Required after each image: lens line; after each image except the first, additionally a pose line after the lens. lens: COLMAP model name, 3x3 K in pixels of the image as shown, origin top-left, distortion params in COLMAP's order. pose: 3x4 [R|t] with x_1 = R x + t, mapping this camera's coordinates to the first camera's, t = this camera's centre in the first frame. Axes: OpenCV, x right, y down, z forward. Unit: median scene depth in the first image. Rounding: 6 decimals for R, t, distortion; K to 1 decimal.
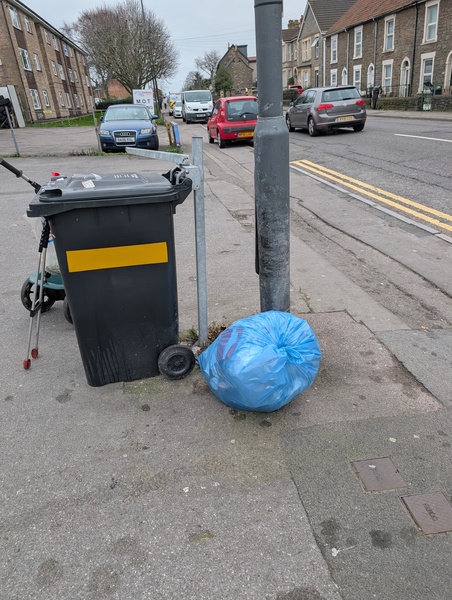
lens RADIAL K [[427.7, 0, 228.2], [0, 427.7, 296.1], [0, 0, 1]] dist [0.018407, -0.014492]
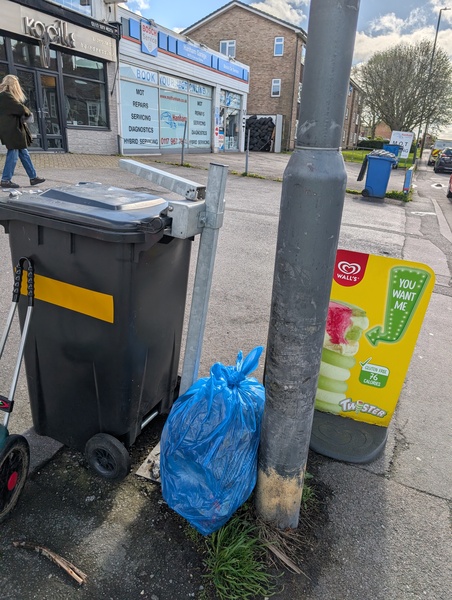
lens RADIAL K [[427.7, 0, 225.3], [0, 427.7, 299.3], [0, 0, 1]] dist [0.018407, -0.014492]
pose [[0.836129, 0.294780, -0.462594, 0.209675], [-0.325883, 0.945316, 0.013360, -0.131671], [0.441236, 0.139581, 0.886469, 0.318445]]
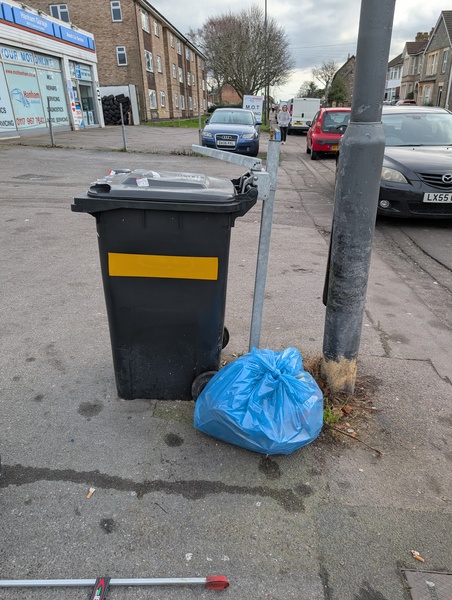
lens RADIAL K [[427.7, 0, 230.2], [0, 427.7, 302.6], [0, 0, 1]] dist [0.018407, -0.014492]
pose [[0.972093, 0.145917, -0.183696, 0.032462], [-0.146660, 0.989140, 0.009607, -0.029632], [0.183103, 0.017602, 0.982936, 0.098254]]
